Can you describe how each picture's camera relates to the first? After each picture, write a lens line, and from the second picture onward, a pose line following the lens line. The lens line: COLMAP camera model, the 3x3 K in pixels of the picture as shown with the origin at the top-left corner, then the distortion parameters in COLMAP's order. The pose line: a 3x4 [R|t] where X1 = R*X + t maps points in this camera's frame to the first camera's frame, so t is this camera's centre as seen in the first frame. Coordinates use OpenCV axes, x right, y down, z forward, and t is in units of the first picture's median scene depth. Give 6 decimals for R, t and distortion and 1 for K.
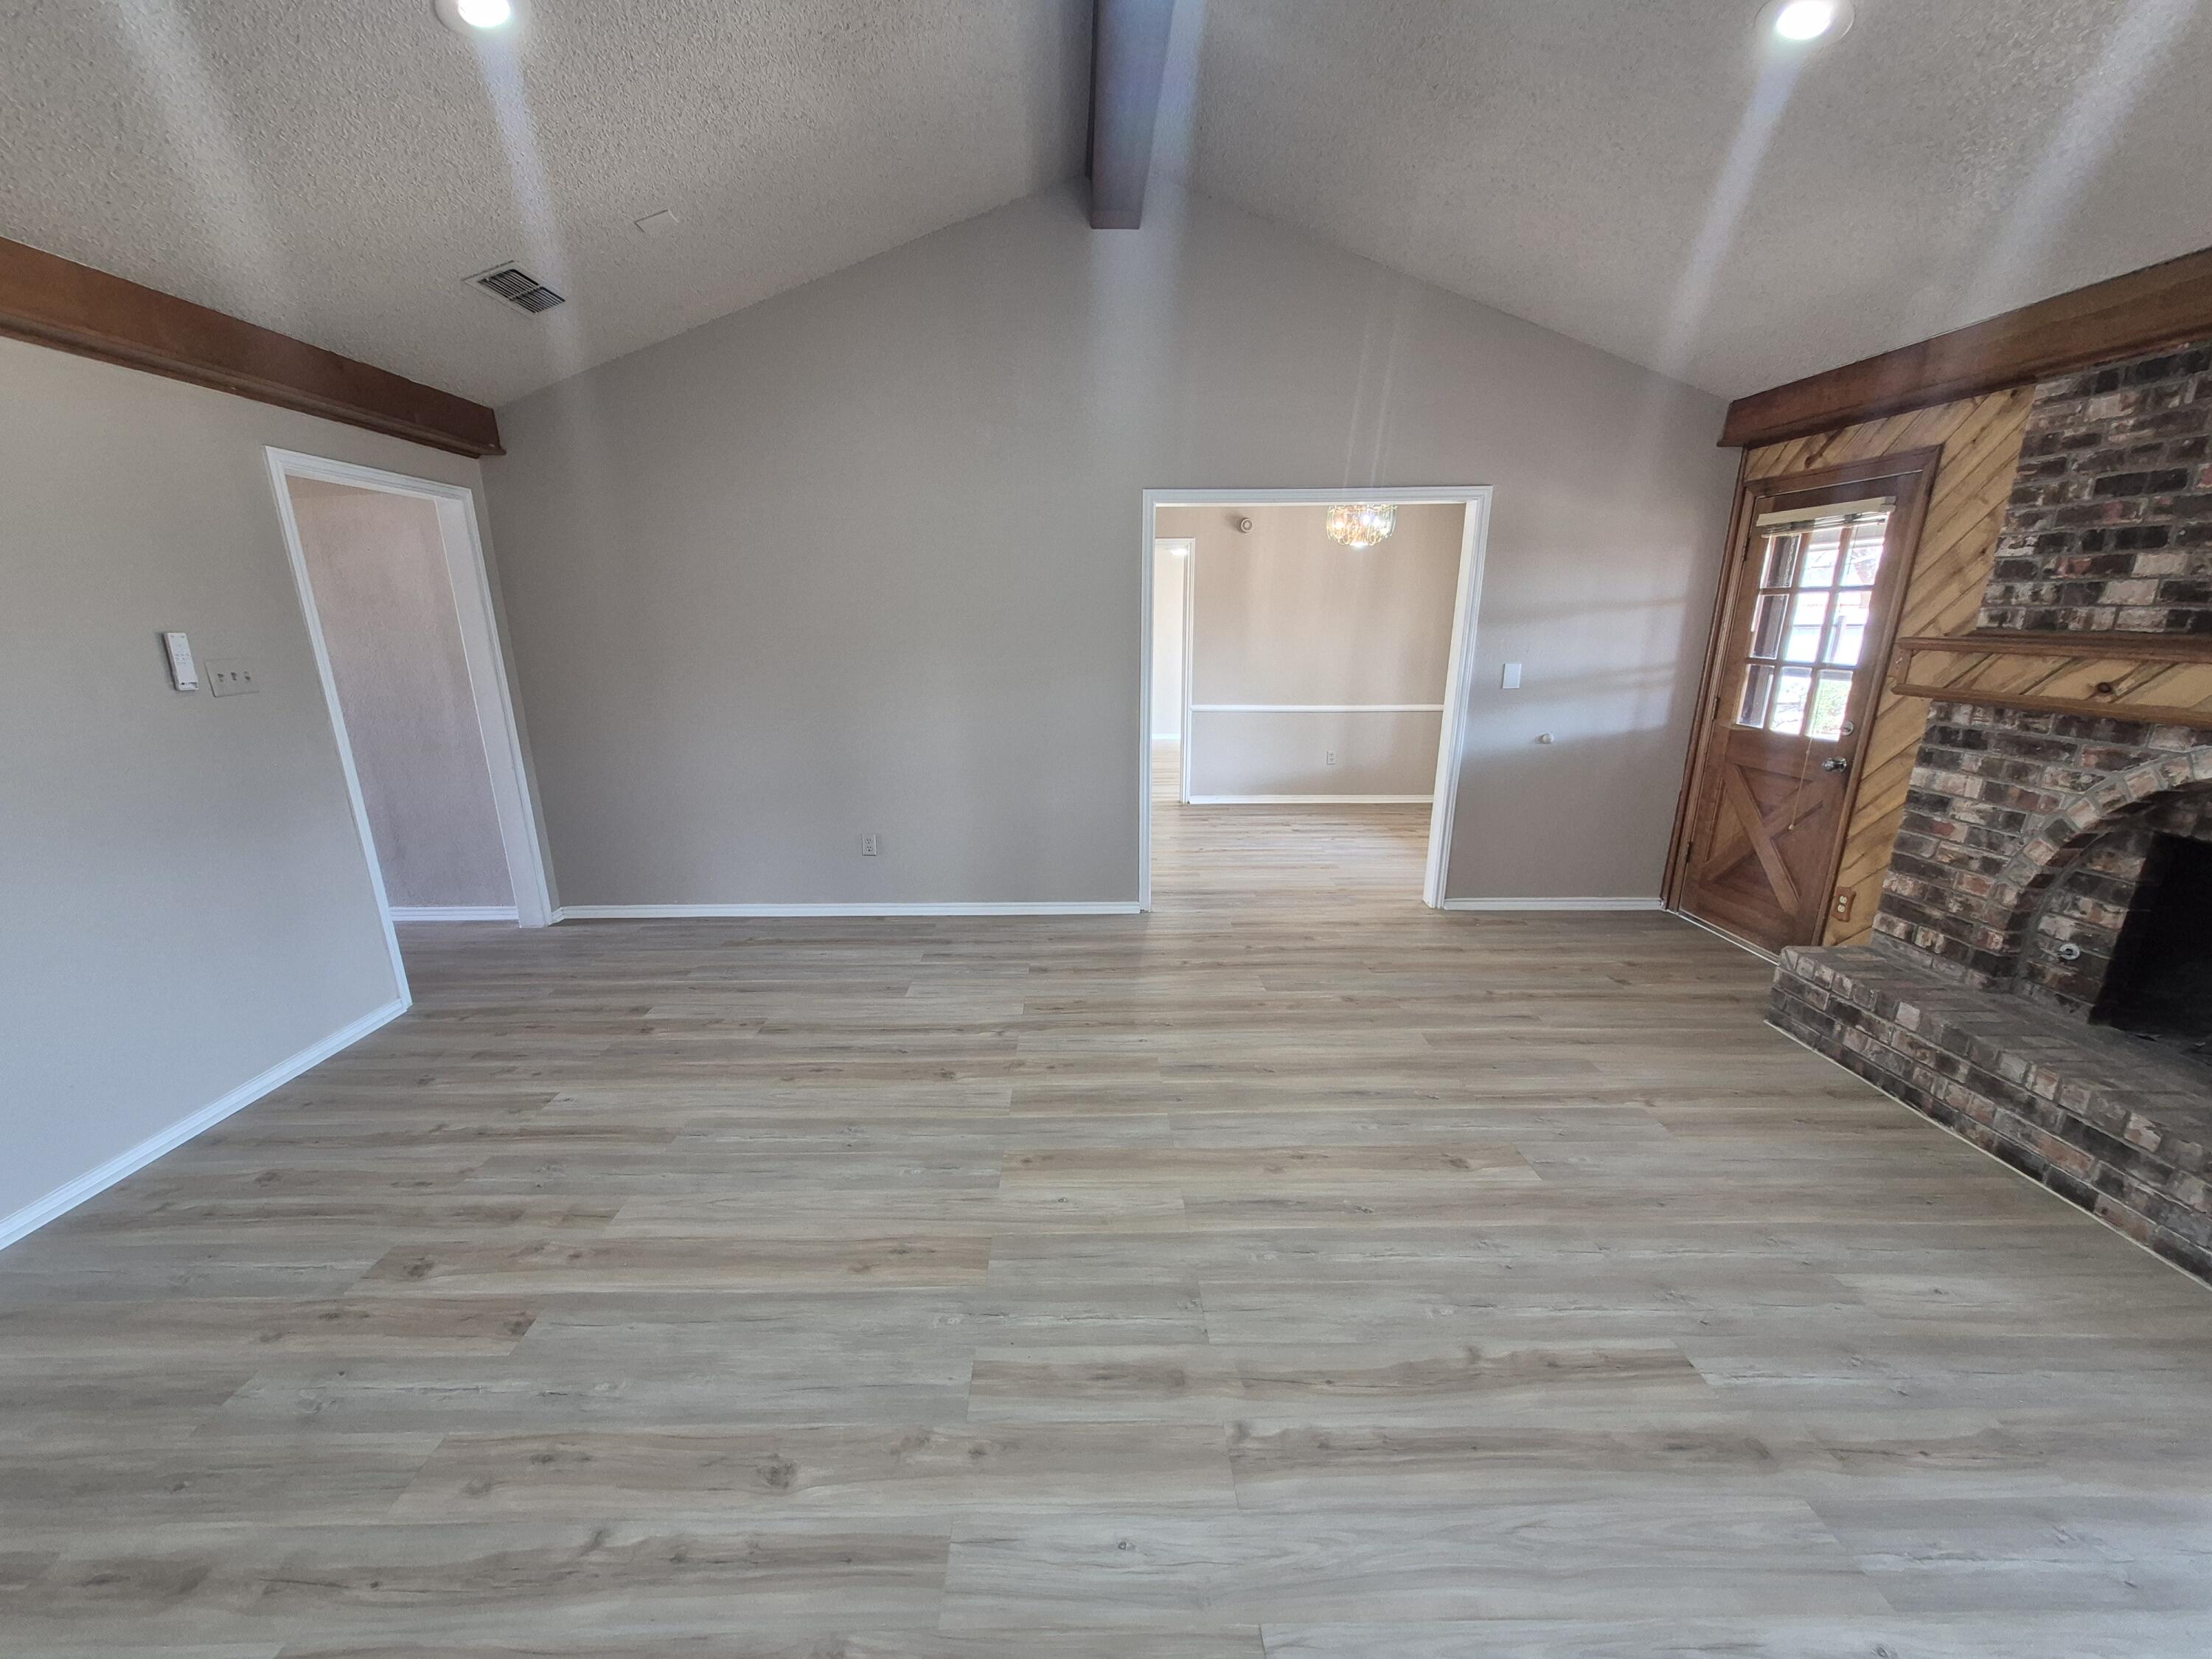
lens RADIAL K [[862.5, 0, 1095.3], [0, 862.5, 853.9], [0, 0, 1]] dist [0.002651, -0.000087]
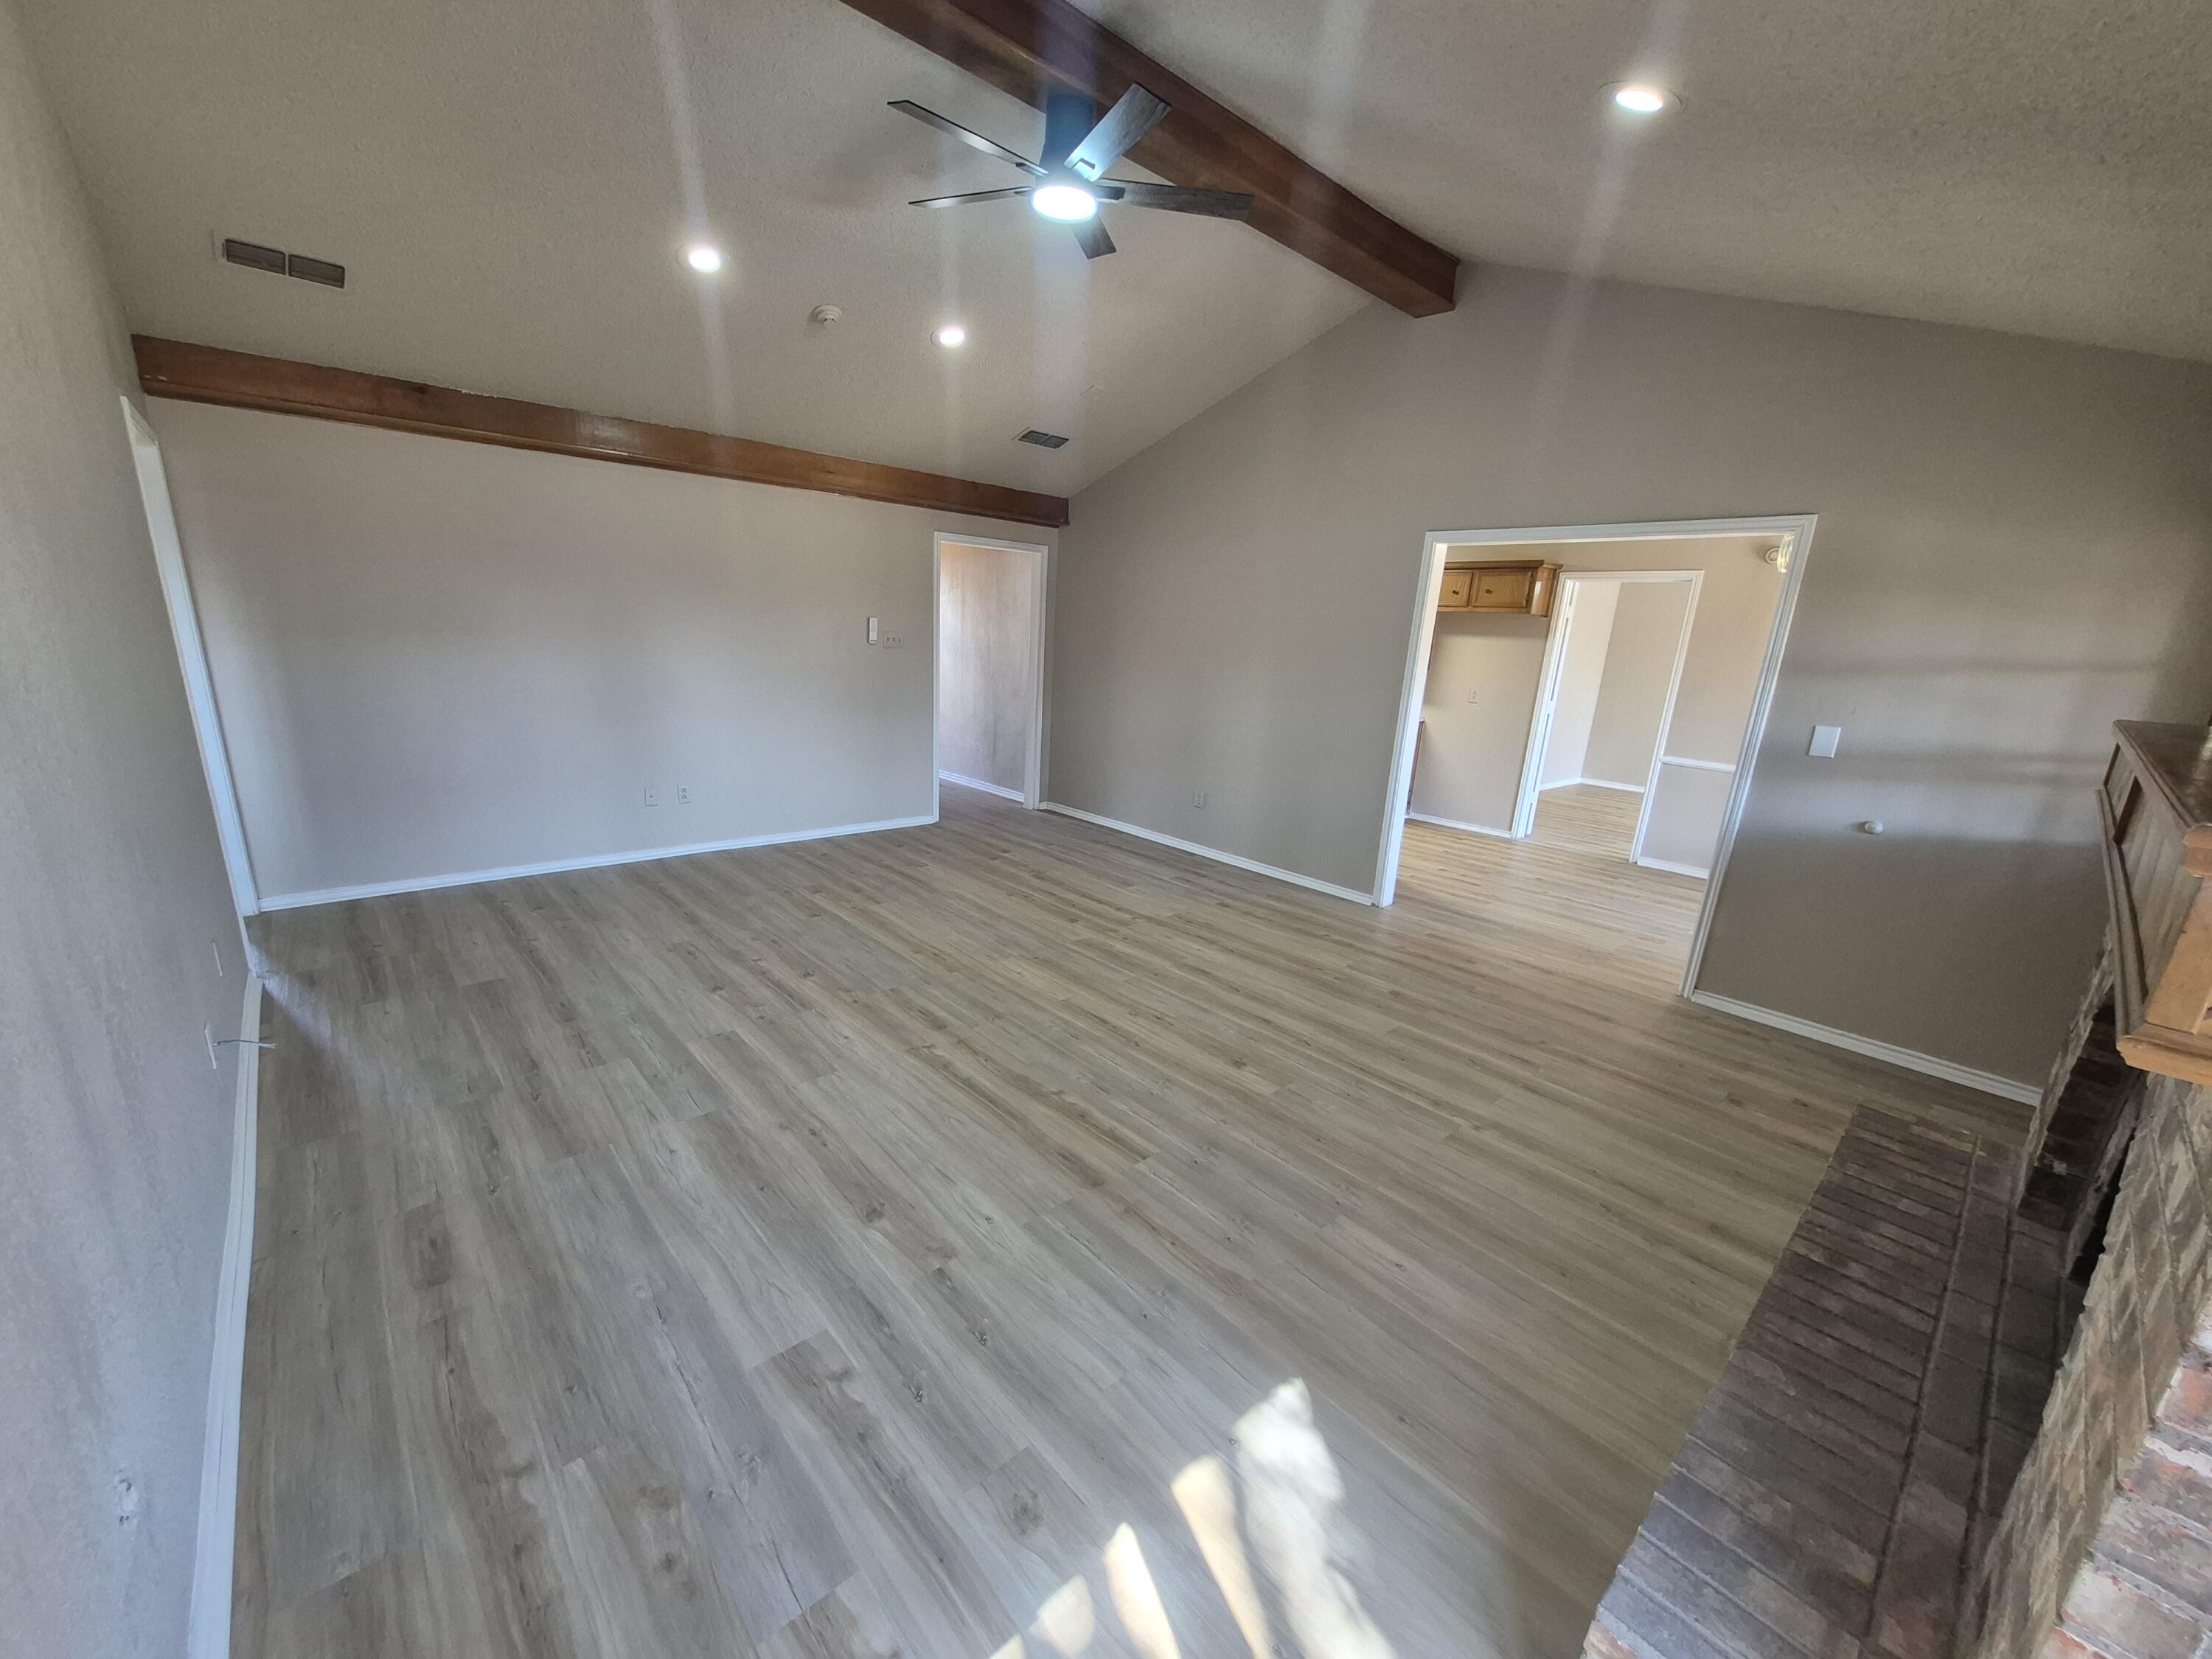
lens RADIAL K [[875.1, 0, 1094.7], [0, 875.1, 854.1], [0, 0, 1]] dist [0.001244, 0.000042]
pose [[0.657575, 0.230680, -0.717205, 0.848994], [-0.253800, 0.964154, 0.077411, 0.009792], [0.709353, 0.131123, 0.692550, -0.065810]]
